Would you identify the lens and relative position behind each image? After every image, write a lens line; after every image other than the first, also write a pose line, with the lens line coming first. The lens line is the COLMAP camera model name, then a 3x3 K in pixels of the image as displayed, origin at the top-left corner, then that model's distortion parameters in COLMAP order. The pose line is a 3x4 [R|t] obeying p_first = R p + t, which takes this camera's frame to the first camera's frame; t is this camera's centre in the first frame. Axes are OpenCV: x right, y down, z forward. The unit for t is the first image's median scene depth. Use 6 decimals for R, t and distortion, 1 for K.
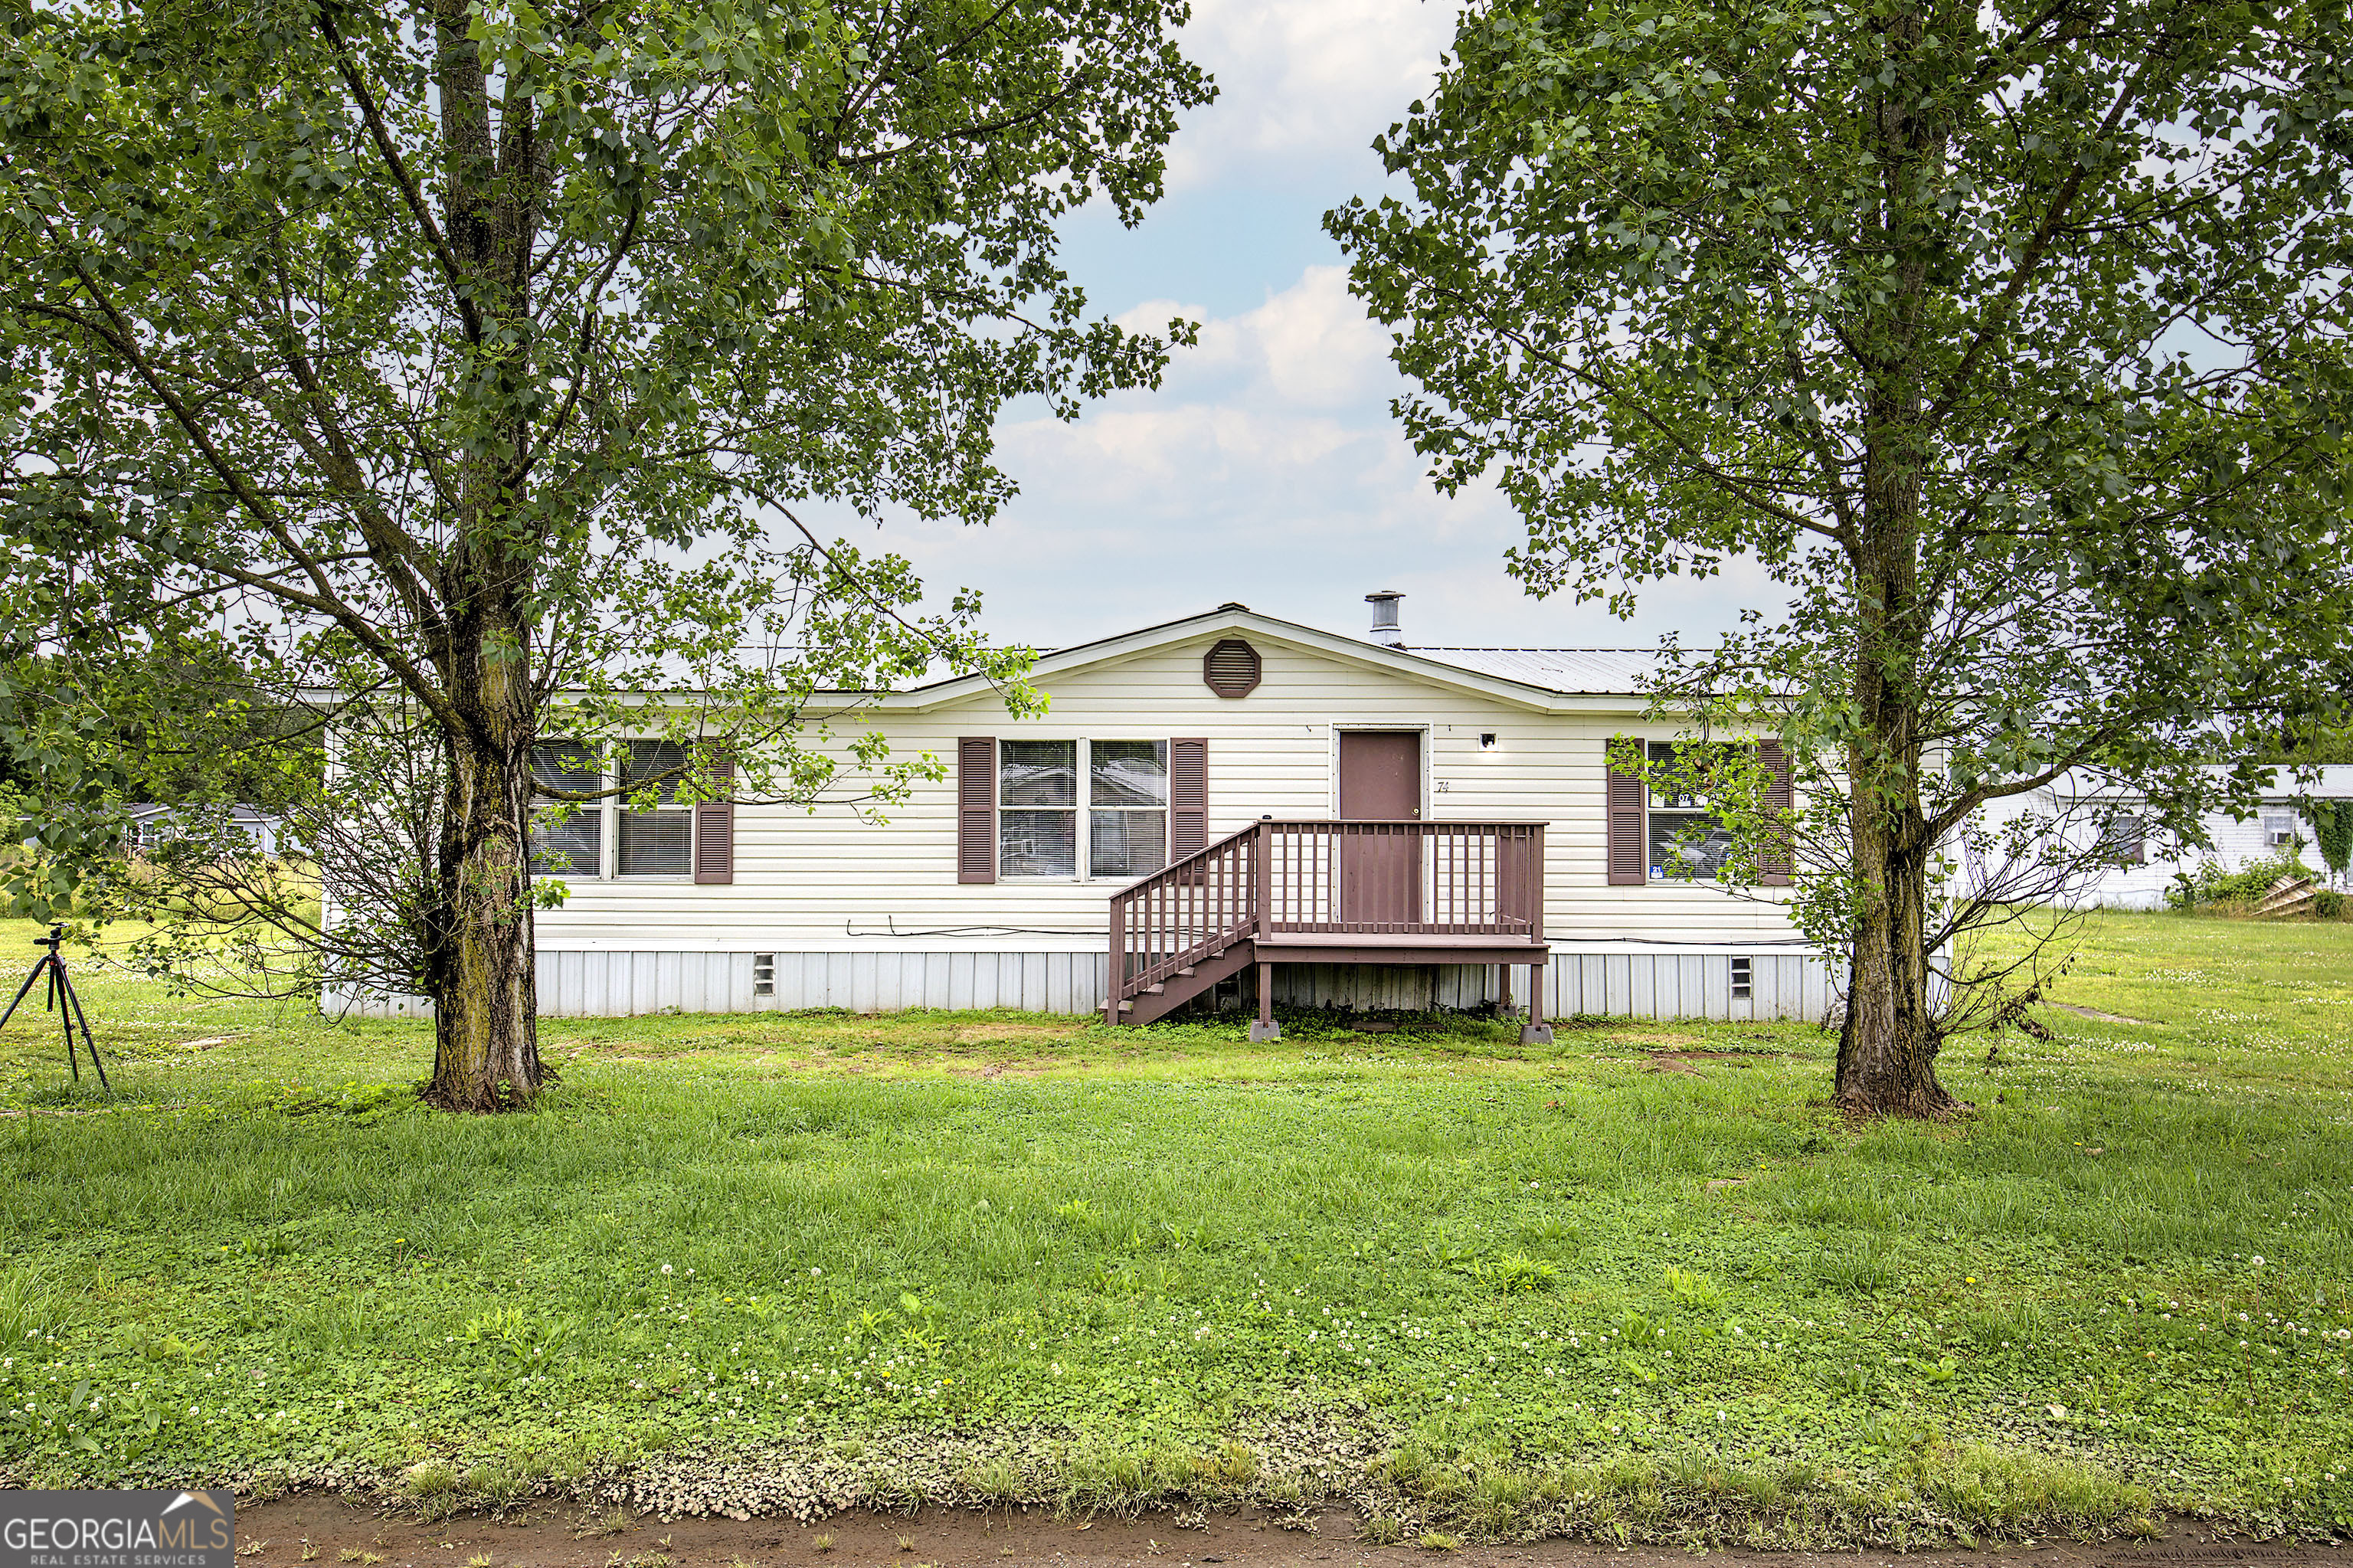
lens RADIAL K [[1838.5, 0, 1175.7], [0, 1838.5, 784.0], [0, 0, 1]] dist [-0.002054, -0.007213]
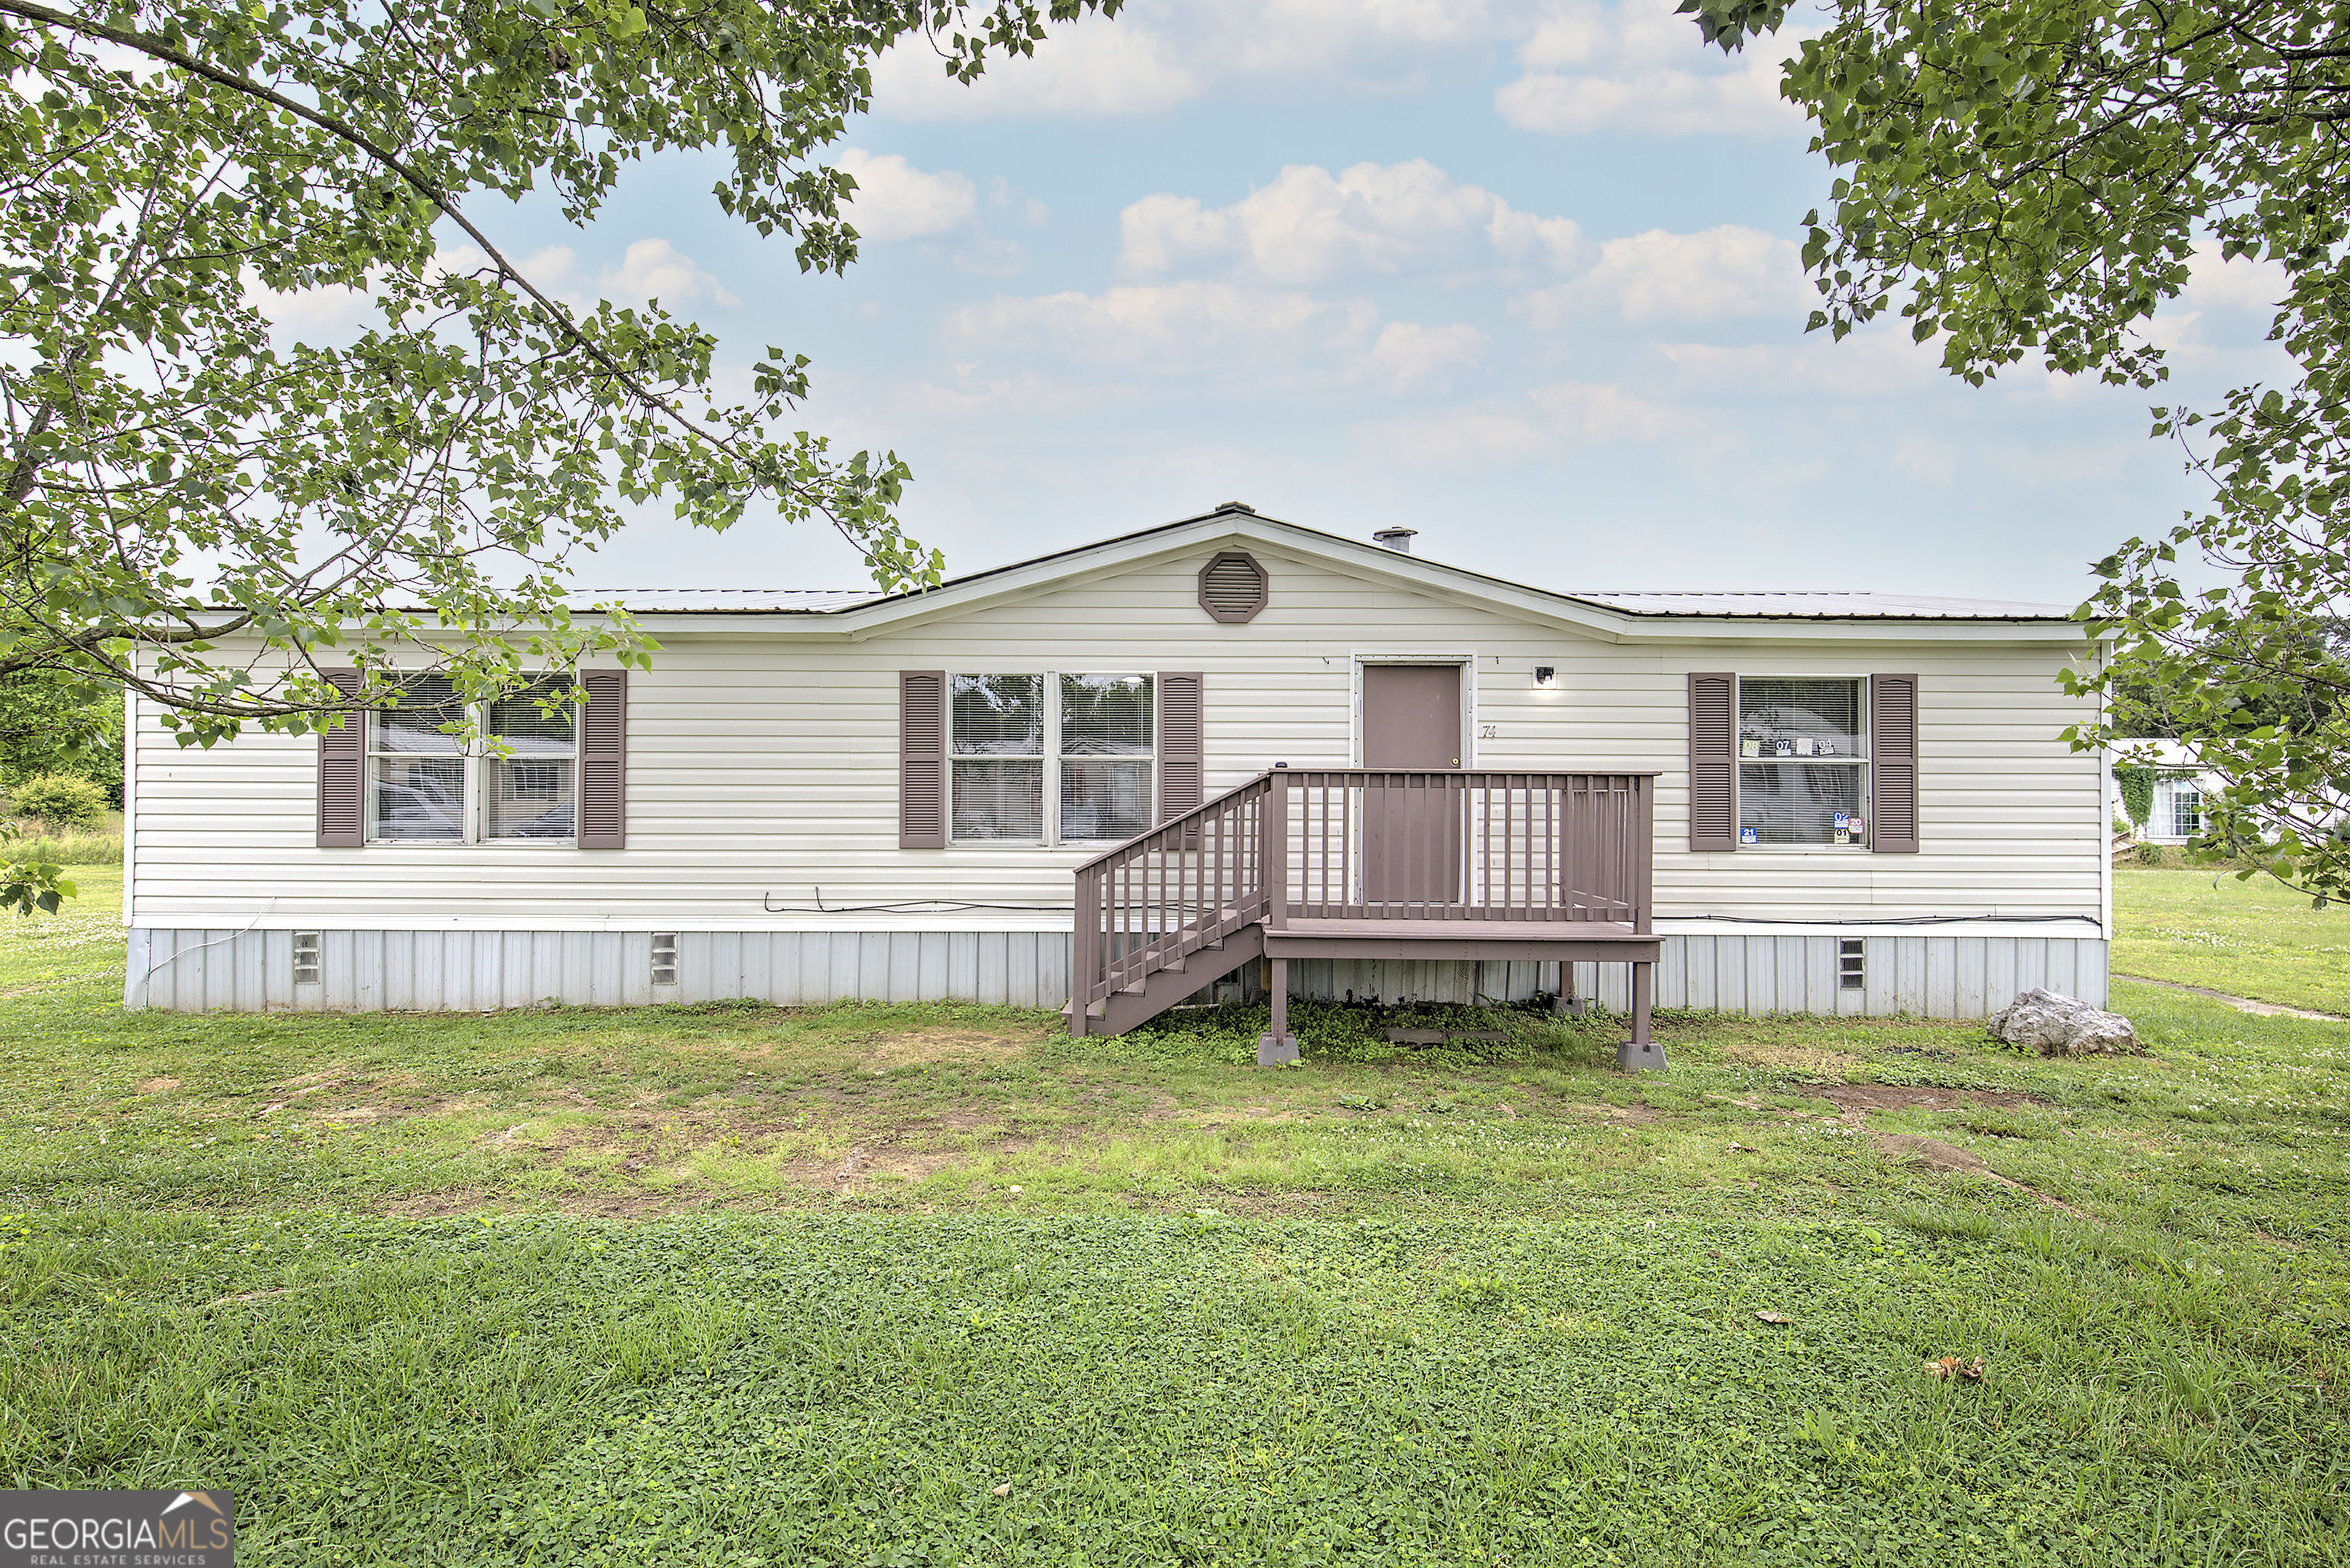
lens RADIAL K [[1278.5, 0, 1185.8], [0, 1278.5, 762.7], [0, 0, 1]] dist [0.045150, 0.000306]
pose [[0.999988, 0.000792, 0.004820, 0.007154], [-0.000807, 0.999995, 0.003157, 0.014145], [-0.004817, -0.003161, 0.999983, 0.430558]]
